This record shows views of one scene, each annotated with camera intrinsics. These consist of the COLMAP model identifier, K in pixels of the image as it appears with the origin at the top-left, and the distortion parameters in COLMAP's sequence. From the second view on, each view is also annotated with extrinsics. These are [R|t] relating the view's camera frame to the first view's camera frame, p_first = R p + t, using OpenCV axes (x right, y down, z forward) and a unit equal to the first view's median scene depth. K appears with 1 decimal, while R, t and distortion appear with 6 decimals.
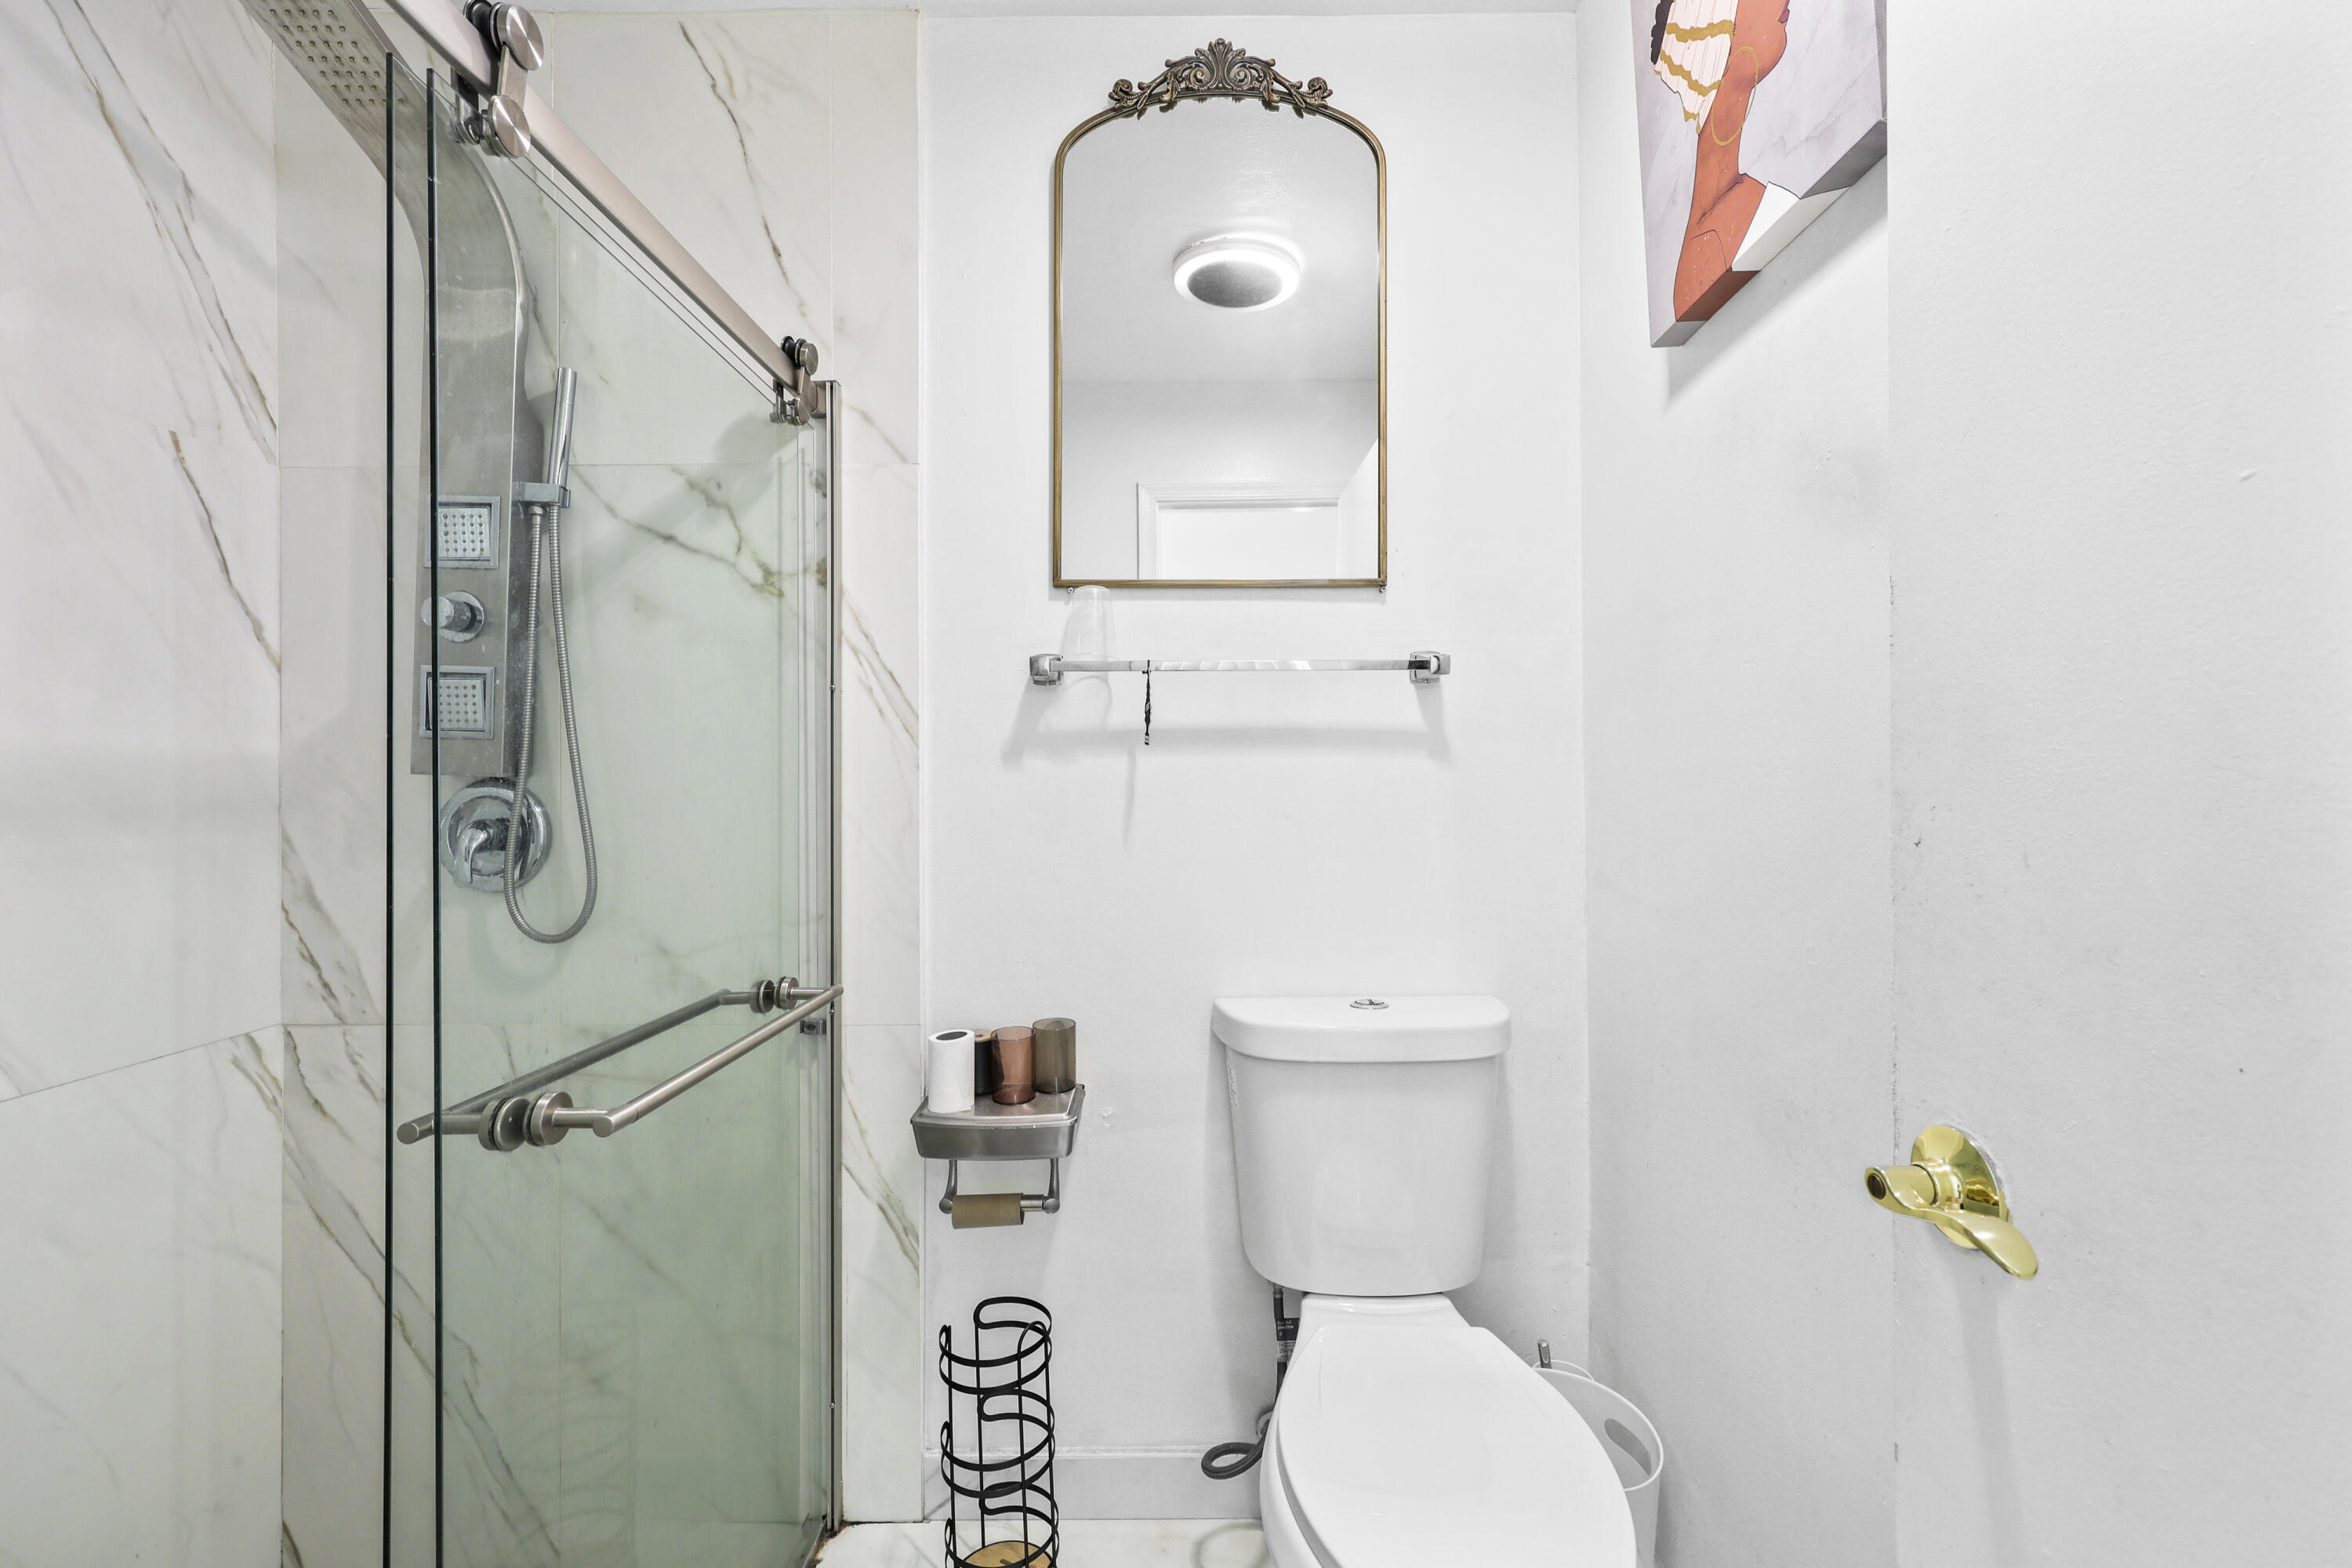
lens RADIAL K [[949.6, 0, 1178.8], [0, 949.6, 781.8], [0, 0, 1]] dist [-0.002062, 0.000726]
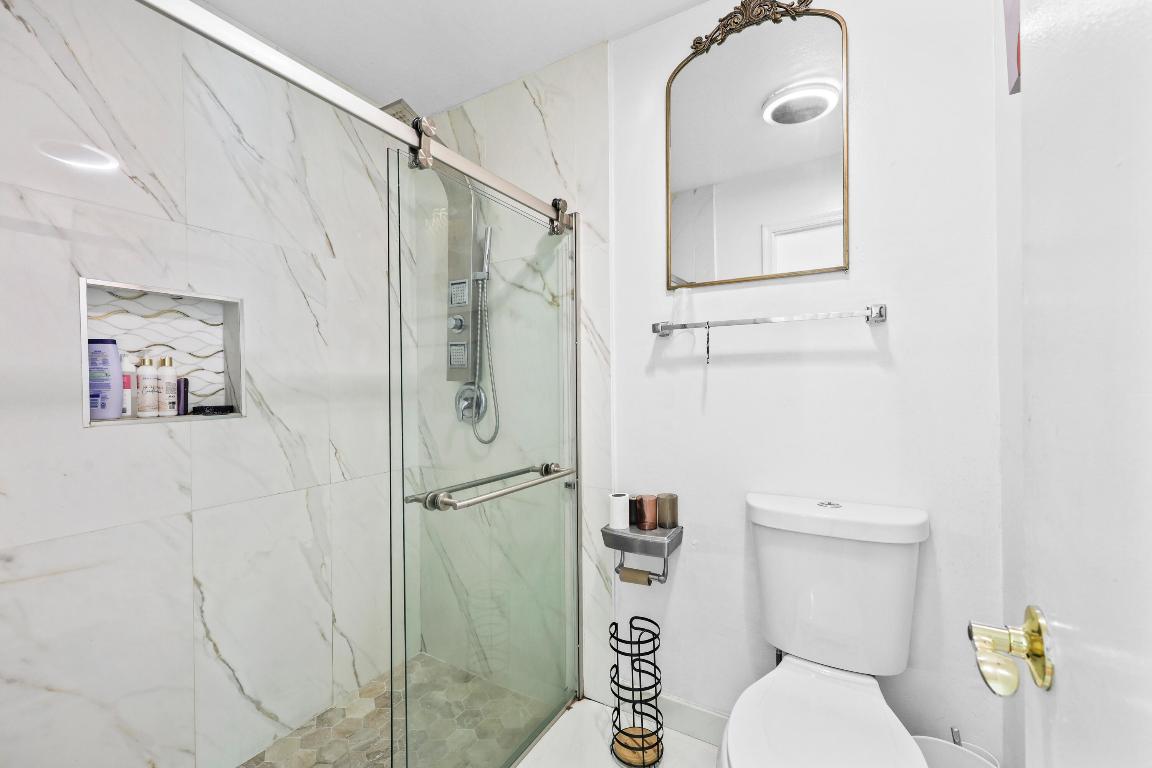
lens RADIAL K [[465.1, 0, 572.2], [0, 465.1, 385.5], [0, 0, 1]] dist [-0.002062, 0.000726]
pose [[0.861857, -0.003087, -0.507142, 0.212995], [0.007485, 0.999950, 0.006634, -0.000719], [0.507096, -0.009513, 0.861837, -0.003765]]
